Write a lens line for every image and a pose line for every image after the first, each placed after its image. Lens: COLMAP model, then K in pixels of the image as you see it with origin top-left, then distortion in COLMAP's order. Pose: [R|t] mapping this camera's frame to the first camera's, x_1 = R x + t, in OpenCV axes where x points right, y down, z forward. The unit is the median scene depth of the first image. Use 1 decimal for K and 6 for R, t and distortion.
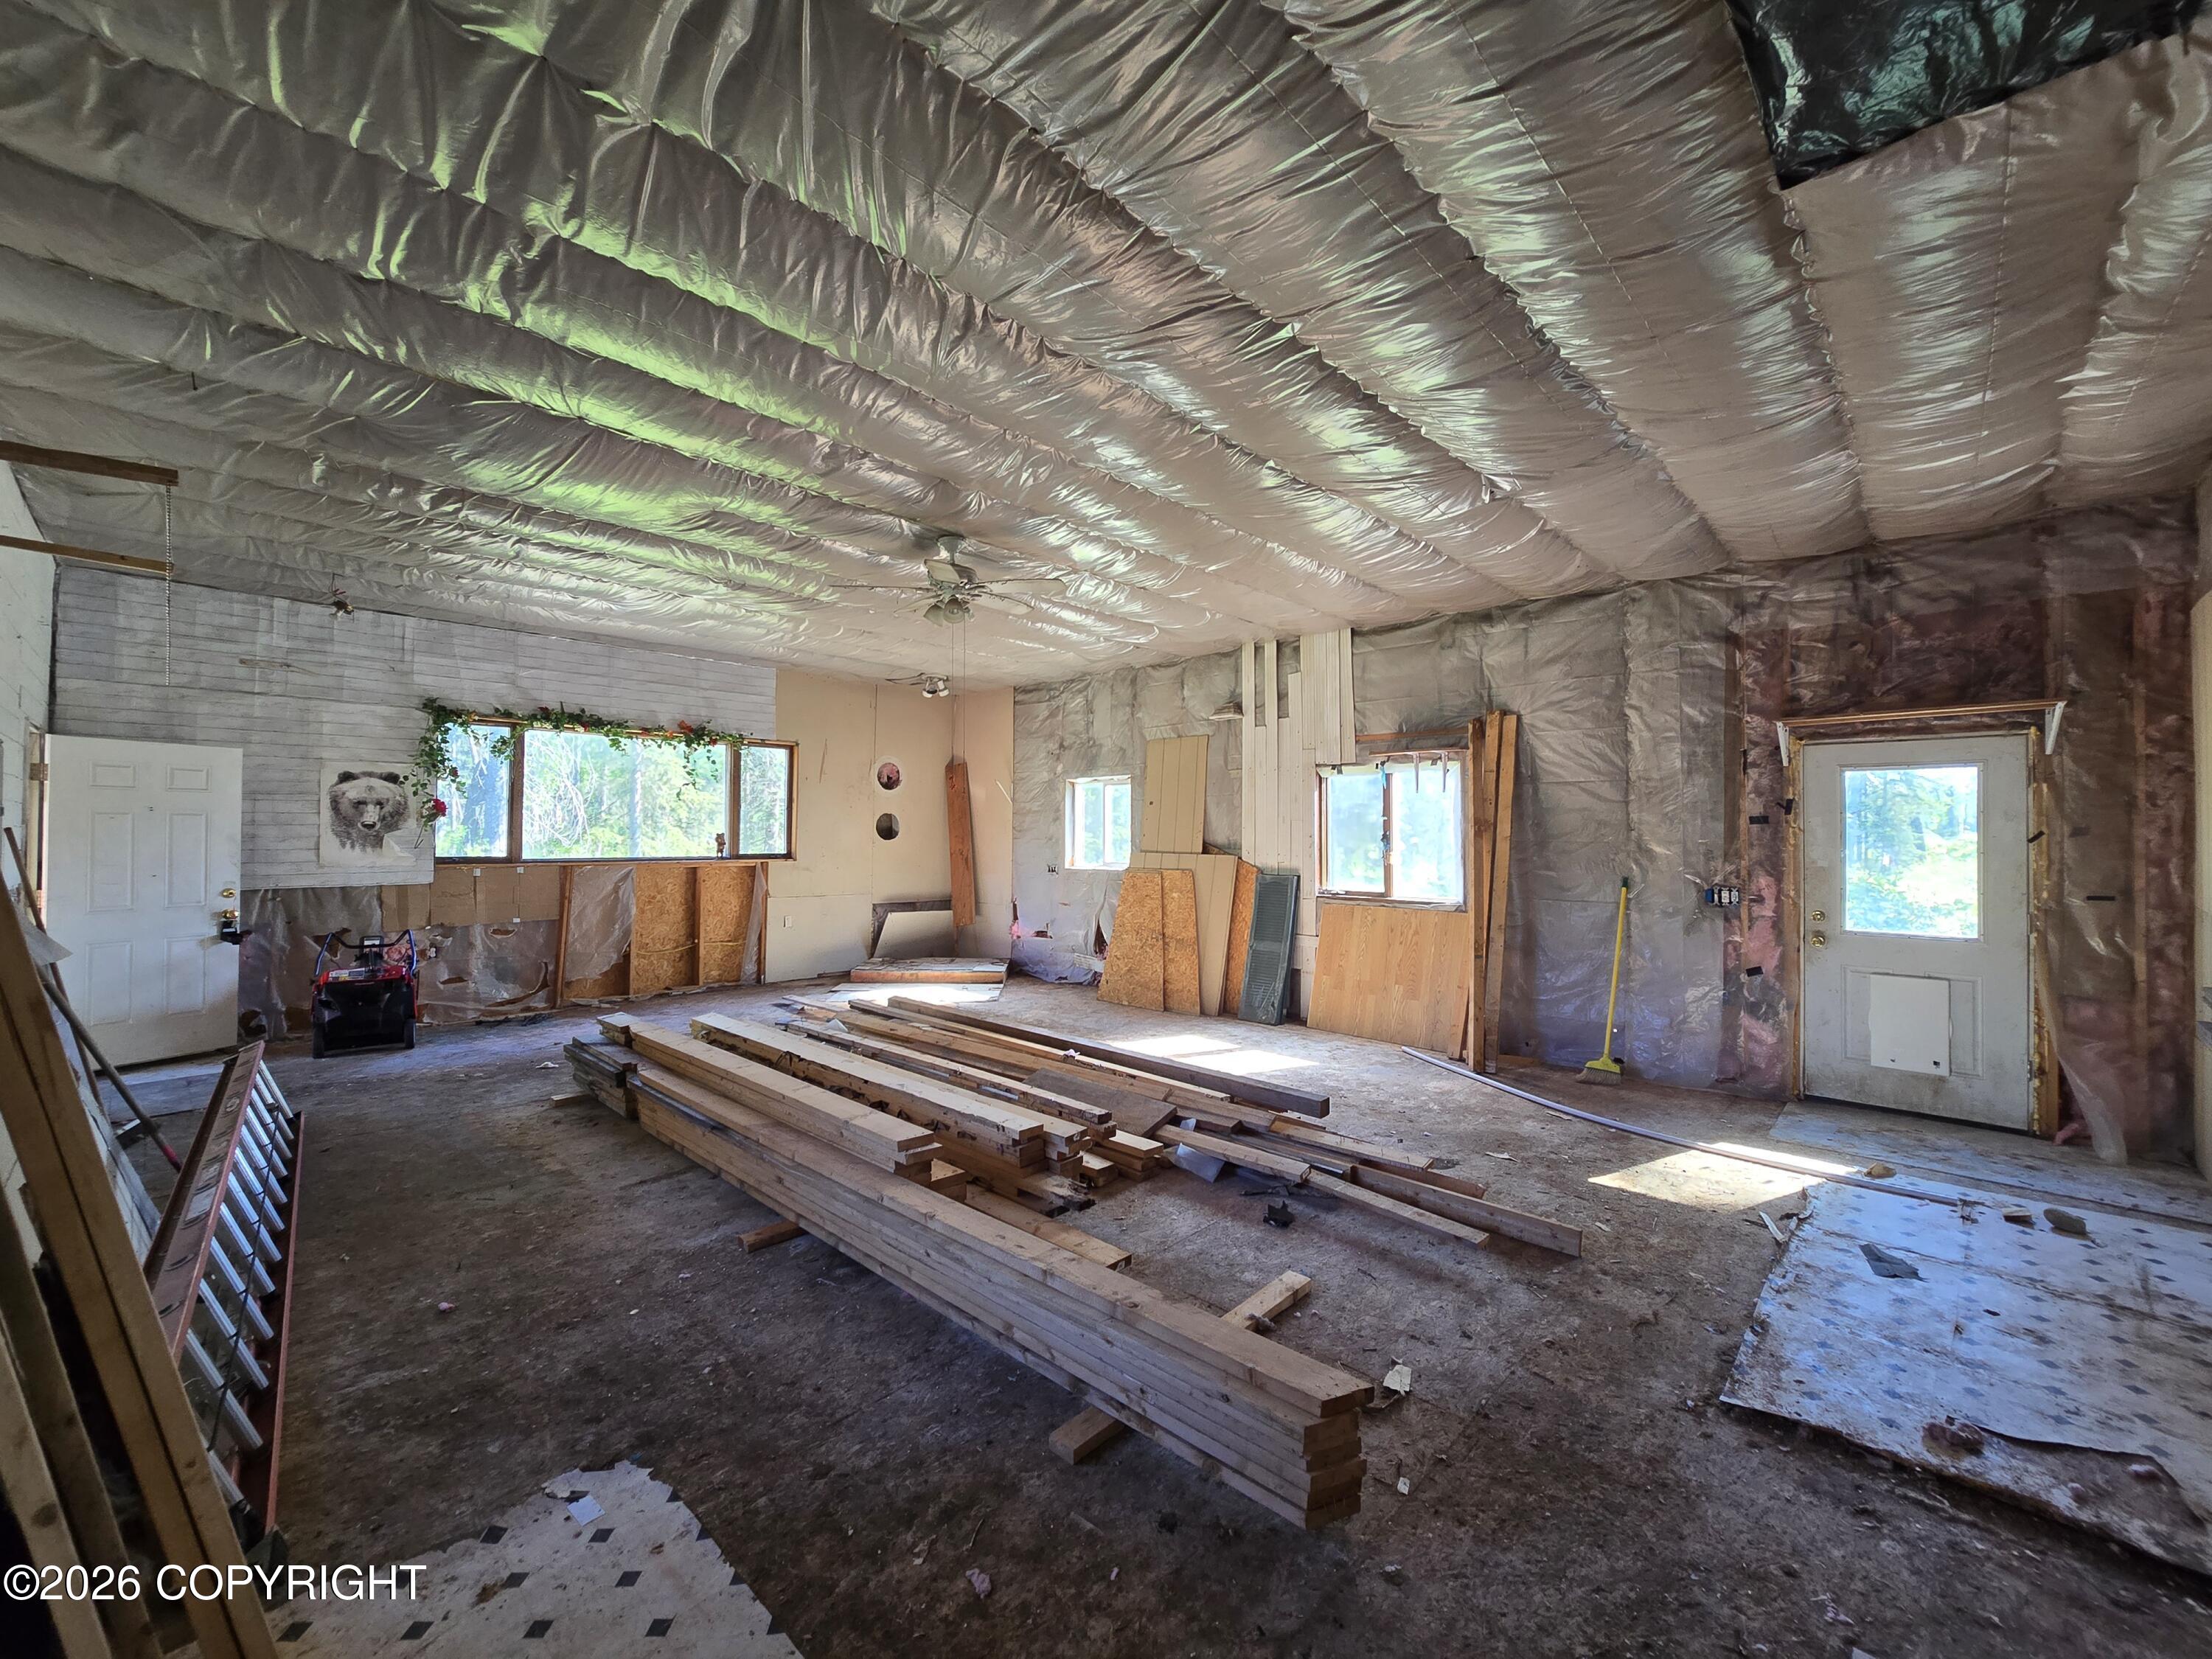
lens RADIAL K [[905.4, 0, 1104.2], [0, 905.4, 819.0], [0, 0, 1]] dist [-0.005565, 0.001278]
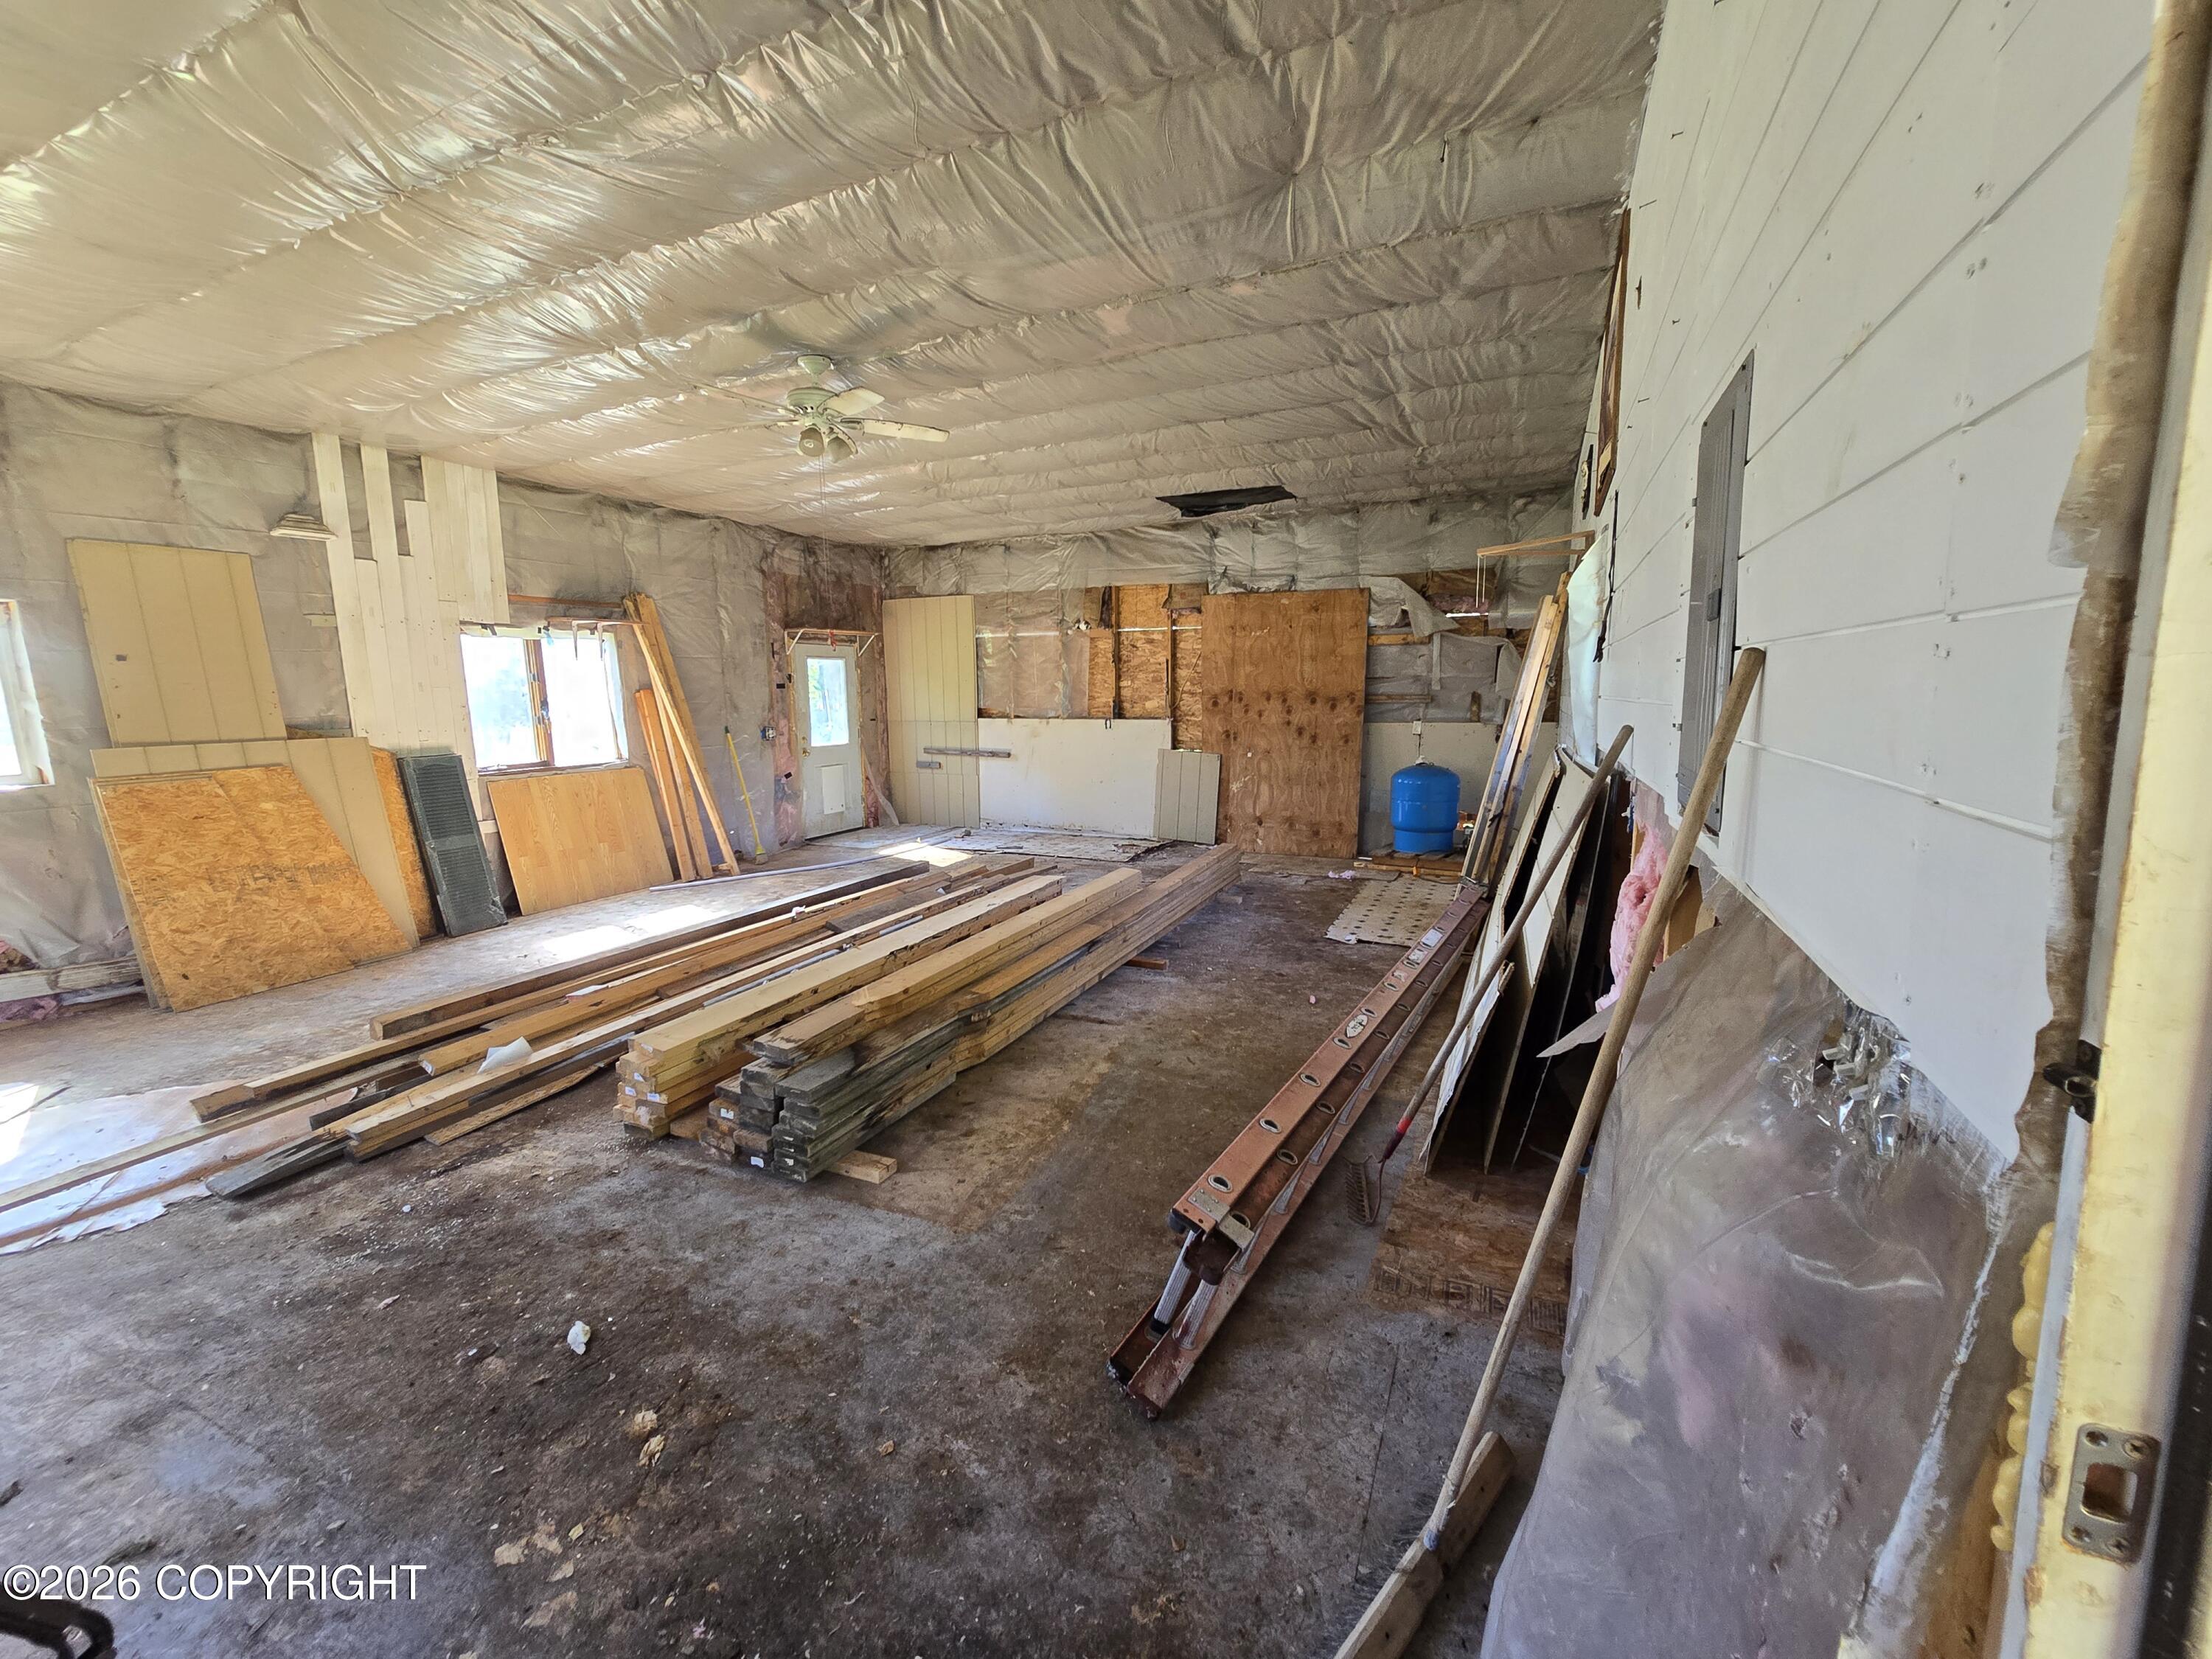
lens RADIAL K [[905.4, 0, 1116.2], [0, 905.4, 826.5], [0, 0, 1]] dist [-0.005565, 0.001278]
pose [[-0.331193, -0.139155, 0.933245, -0.845453], [0.010677, 0.988449, 0.151176, 0.009457], [-0.943503, 0.060033, -0.325882, 0.756348]]
